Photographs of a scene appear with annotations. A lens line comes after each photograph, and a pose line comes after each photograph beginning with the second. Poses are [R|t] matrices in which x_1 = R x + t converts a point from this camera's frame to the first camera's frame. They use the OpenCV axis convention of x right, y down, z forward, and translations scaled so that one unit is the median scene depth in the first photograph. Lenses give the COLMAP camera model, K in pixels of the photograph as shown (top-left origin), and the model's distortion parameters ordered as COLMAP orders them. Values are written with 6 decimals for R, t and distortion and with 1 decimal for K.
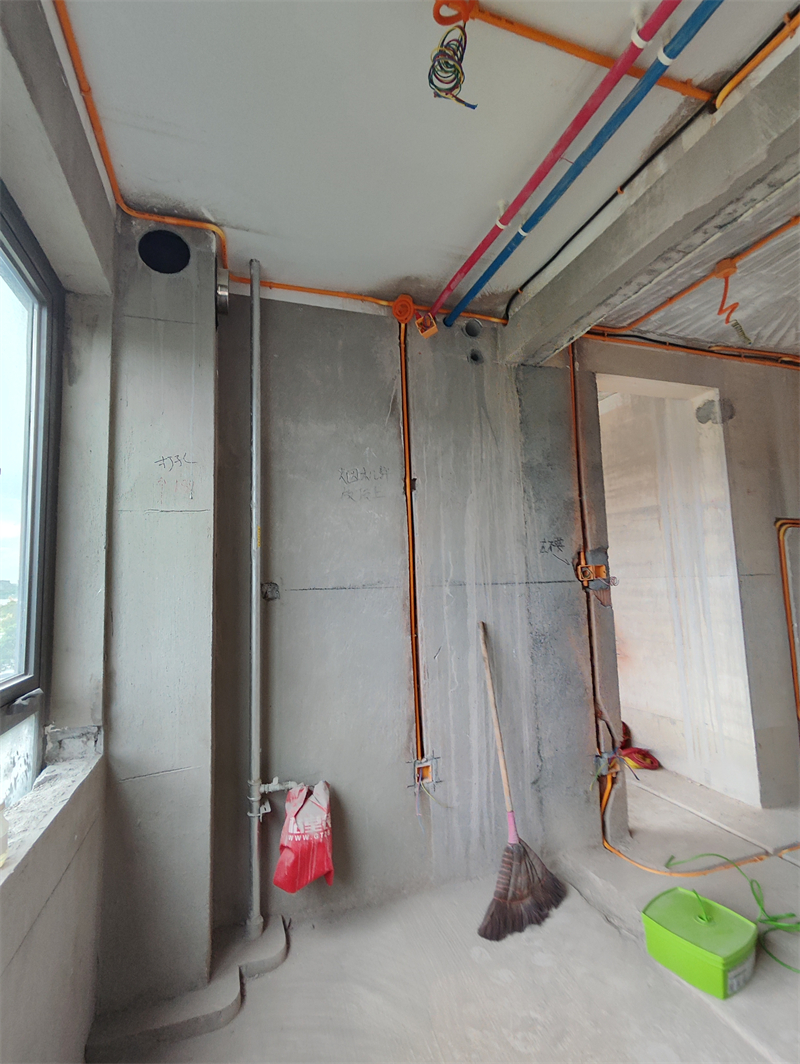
lens RADIAL K [[501.4, 0, 384.7], [0, 501.4, 534.4], [0, 0, 1]] dist [-0.002218, 0.006944]
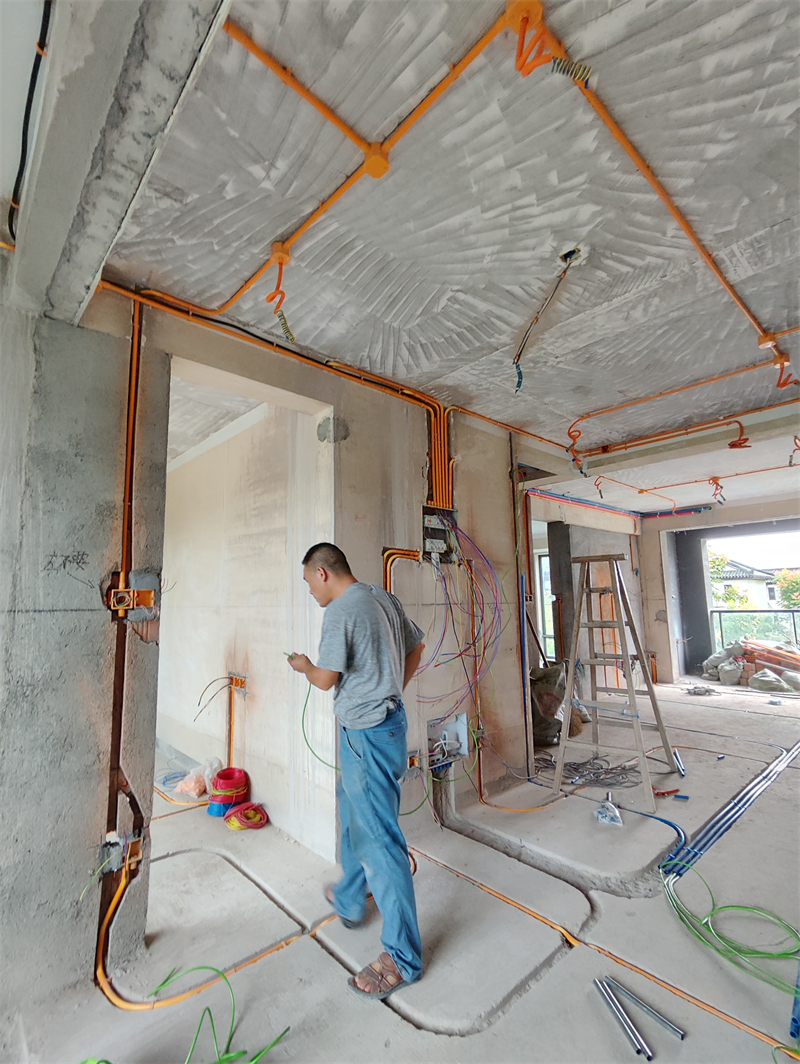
lens RADIAL K [[501.4, 0, 384.7], [0, 501.4, 534.4], [0, 0, 1]] dist [-0.002218, 0.006944]
pose [[0.913456, 0.074431, 0.400072, 0.464134], [-0.054142, 0.996619, -0.061796, 0.003009], [-0.403319, 0.034787, 0.914398, 0.128329]]
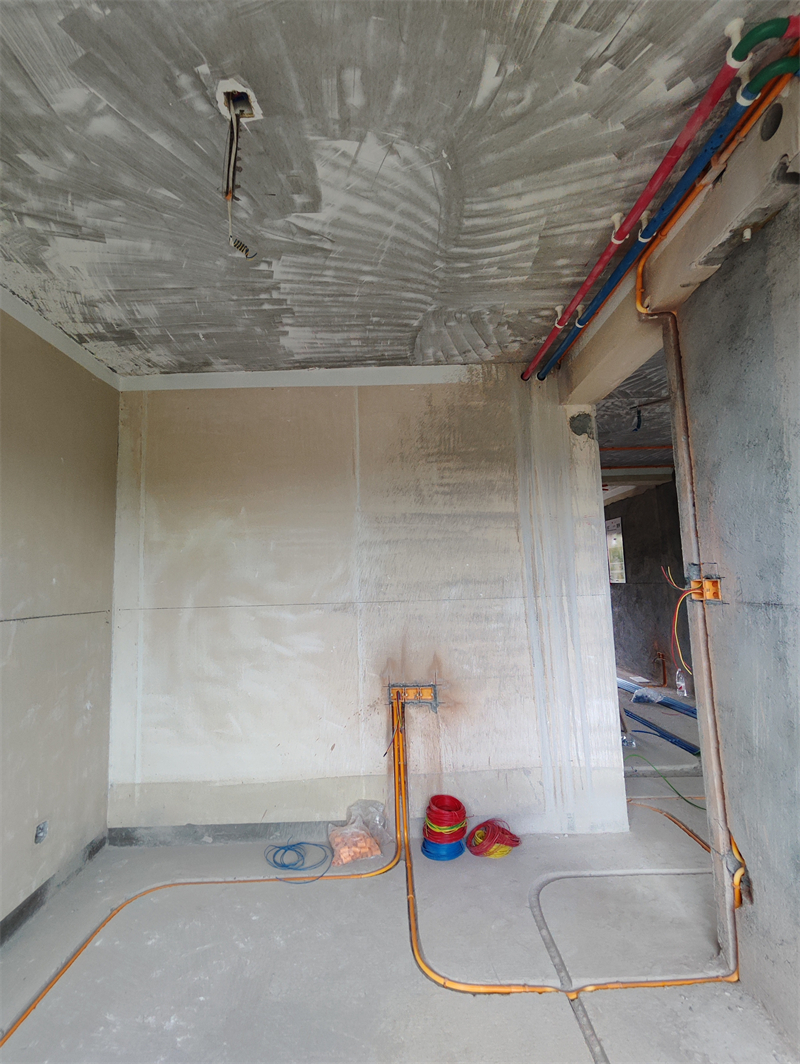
lens RADIAL K [[479.8, 0, 386.5], [0, 479.8, 534.7], [0, 0, 1]] dist [0.000277, 0.001345]
pose [[0.299516, 0.116745, 0.946922, -0.386063], [-0.065285, 0.992667, -0.101735, 0.102658], [-0.951855, -0.031349, 0.304942, 1.291140]]
